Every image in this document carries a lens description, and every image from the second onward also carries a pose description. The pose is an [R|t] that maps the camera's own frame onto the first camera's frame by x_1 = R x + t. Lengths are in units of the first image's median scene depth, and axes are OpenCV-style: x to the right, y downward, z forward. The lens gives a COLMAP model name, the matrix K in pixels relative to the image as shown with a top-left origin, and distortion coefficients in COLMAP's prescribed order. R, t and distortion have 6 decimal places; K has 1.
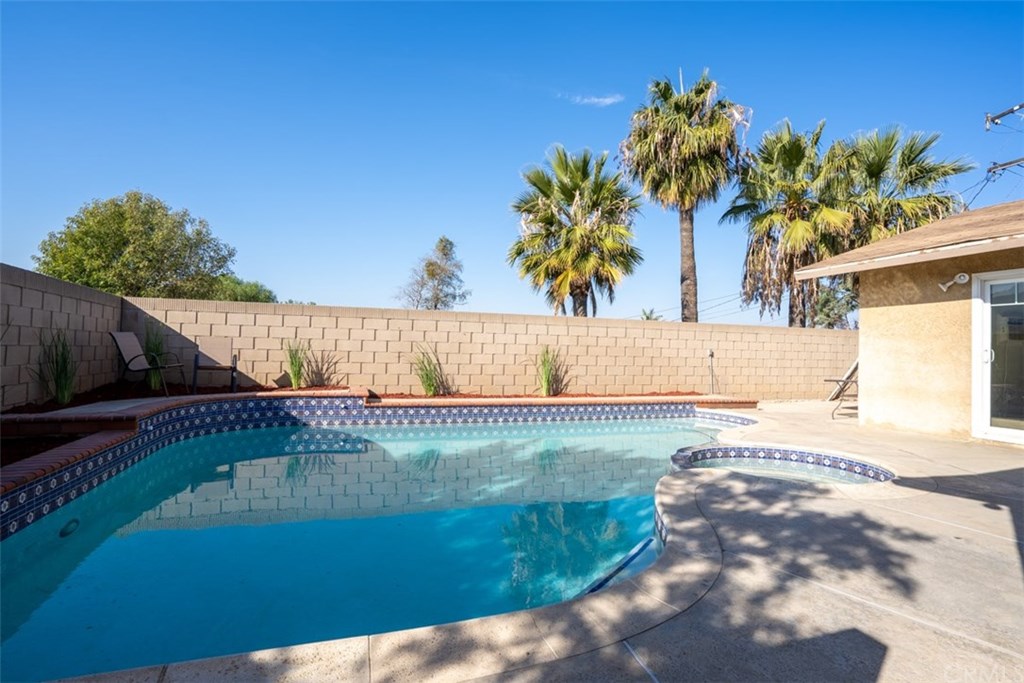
lens RADIAL K [[523.7, 0, 512.0], [0, 523.7, 341.5], [0, 0, 1]] dist [-0.045941, 0.001599]
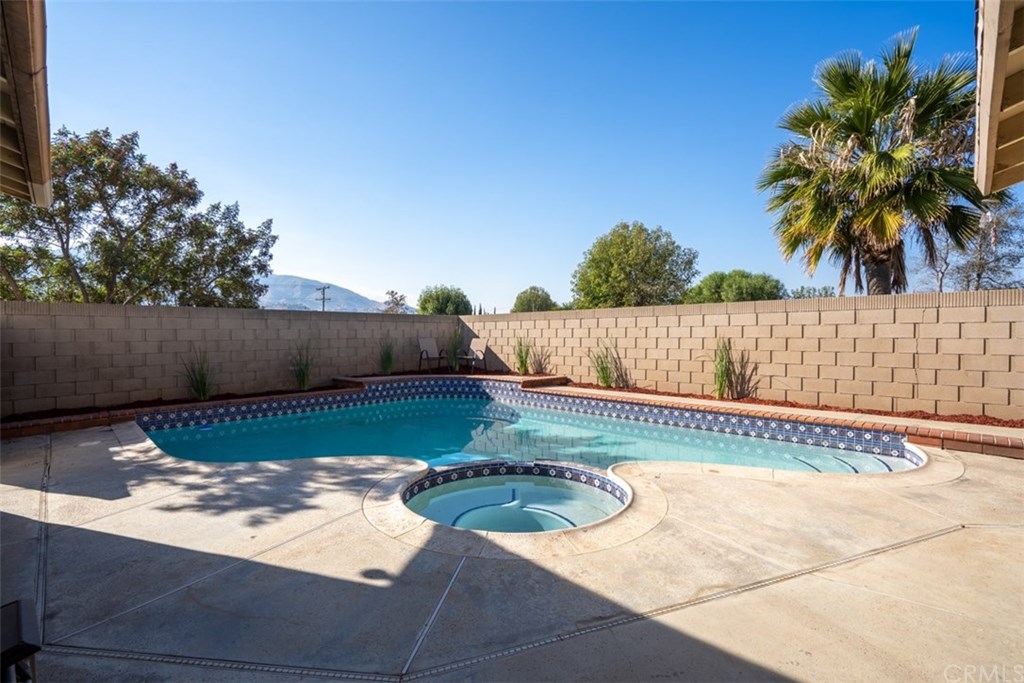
lens RADIAL K [[523.7, 0, 512.0], [0, 523.7, 341.5], [0, 0, 1]] dist [-0.045941, 0.001599]
pose [[0.383159, -0.007096, -0.923655, 0.941548], [0.035392, 0.999349, 0.007004, -0.007892], [0.923004, -0.035373, 0.383160, 0.487403]]
